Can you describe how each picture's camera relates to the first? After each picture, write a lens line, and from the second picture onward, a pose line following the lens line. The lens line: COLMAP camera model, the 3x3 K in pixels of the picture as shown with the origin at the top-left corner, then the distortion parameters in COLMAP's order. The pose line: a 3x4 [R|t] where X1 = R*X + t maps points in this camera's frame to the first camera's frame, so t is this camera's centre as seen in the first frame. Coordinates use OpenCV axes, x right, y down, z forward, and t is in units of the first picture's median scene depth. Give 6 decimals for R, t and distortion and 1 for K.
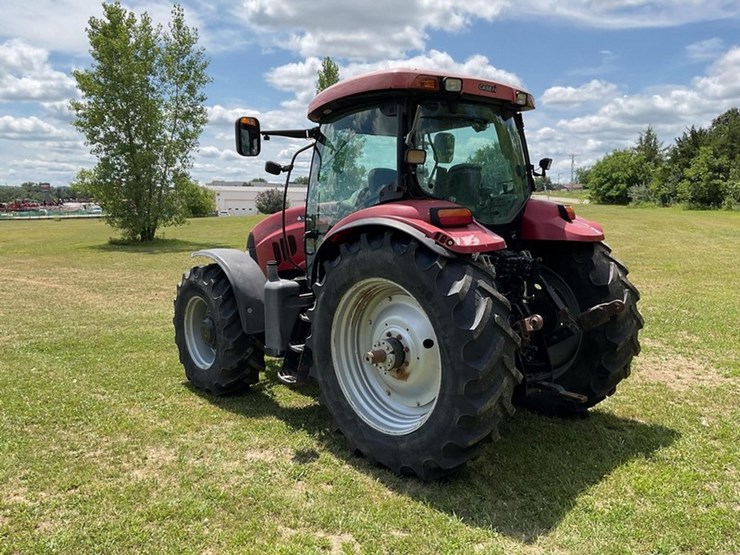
lens RADIAL K [[620.0, 0, 371.7], [0, 620.0, 281.8], [0, 0, 1]] dist [0.075621, -0.139835]
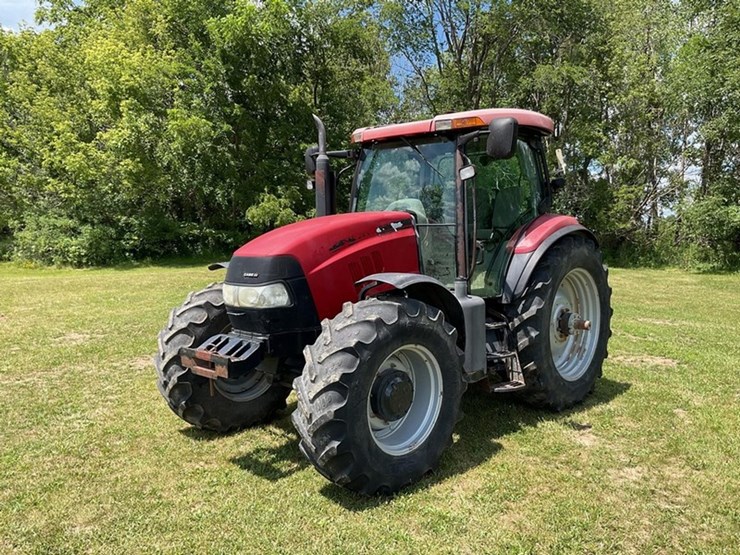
lens RADIAL K [[620.0, 0, 366.9], [0, 620.0, 271.3], [0, 0, 1]] dist [0.075621, -0.139835]
pose [[-0.066694, -0.058078, 0.996082, -0.091883], [0.127782, 0.989587, 0.066255, -0.010315], [-0.989557, 0.131701, -0.058578, 0.104930]]
